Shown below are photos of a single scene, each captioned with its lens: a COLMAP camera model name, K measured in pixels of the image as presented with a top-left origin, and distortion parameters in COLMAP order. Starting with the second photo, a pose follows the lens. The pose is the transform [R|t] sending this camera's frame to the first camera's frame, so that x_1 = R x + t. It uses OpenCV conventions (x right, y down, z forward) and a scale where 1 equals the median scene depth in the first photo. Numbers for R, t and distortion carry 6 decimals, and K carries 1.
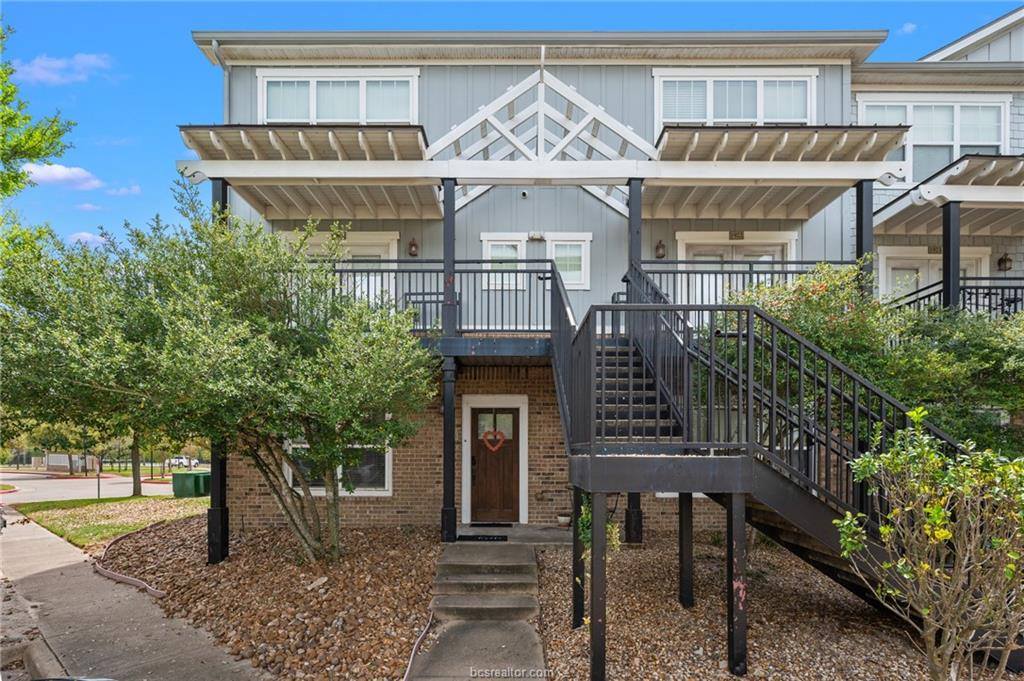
lens RADIAL K [[480.6, 0, 511.4], [0, 480.6, 369.1], [0, 0, 1]] dist [0.000719, 0.000182]
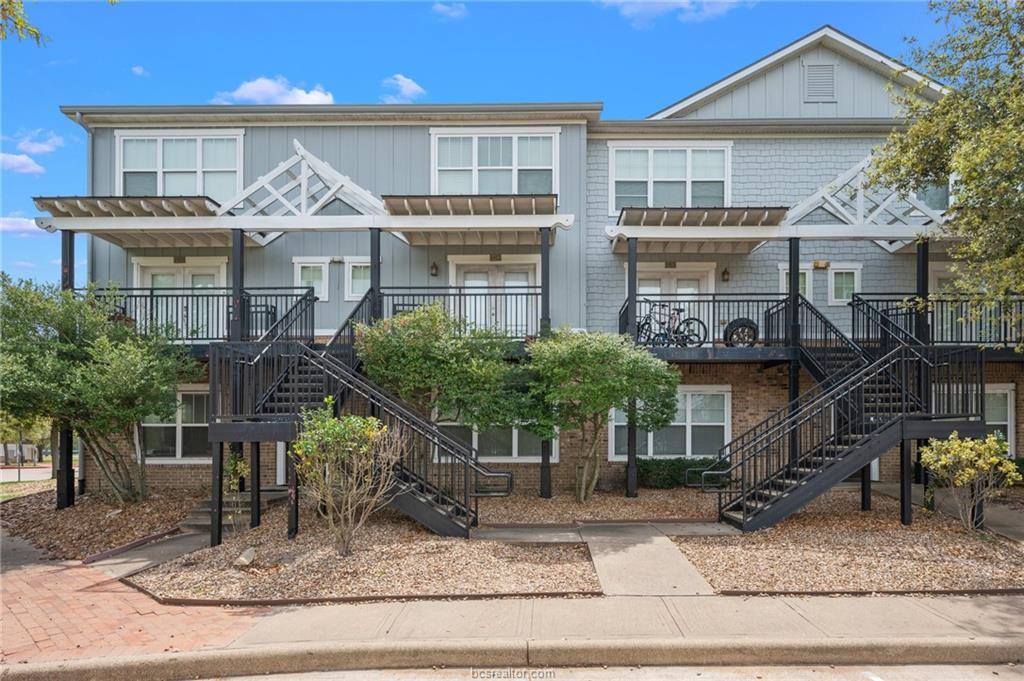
lens RADIAL K [[526.7, 0, 512.0], [0, 526.7, 340.5], [0, 0, 1]] dist [0.002025, 0.000035]
pose [[0.999853, -0.005896, 0.016092, 0.494070], [0.006076, 0.999919, -0.011173, -0.041833], [-0.016025, 0.011269, 0.999808, -0.407745]]
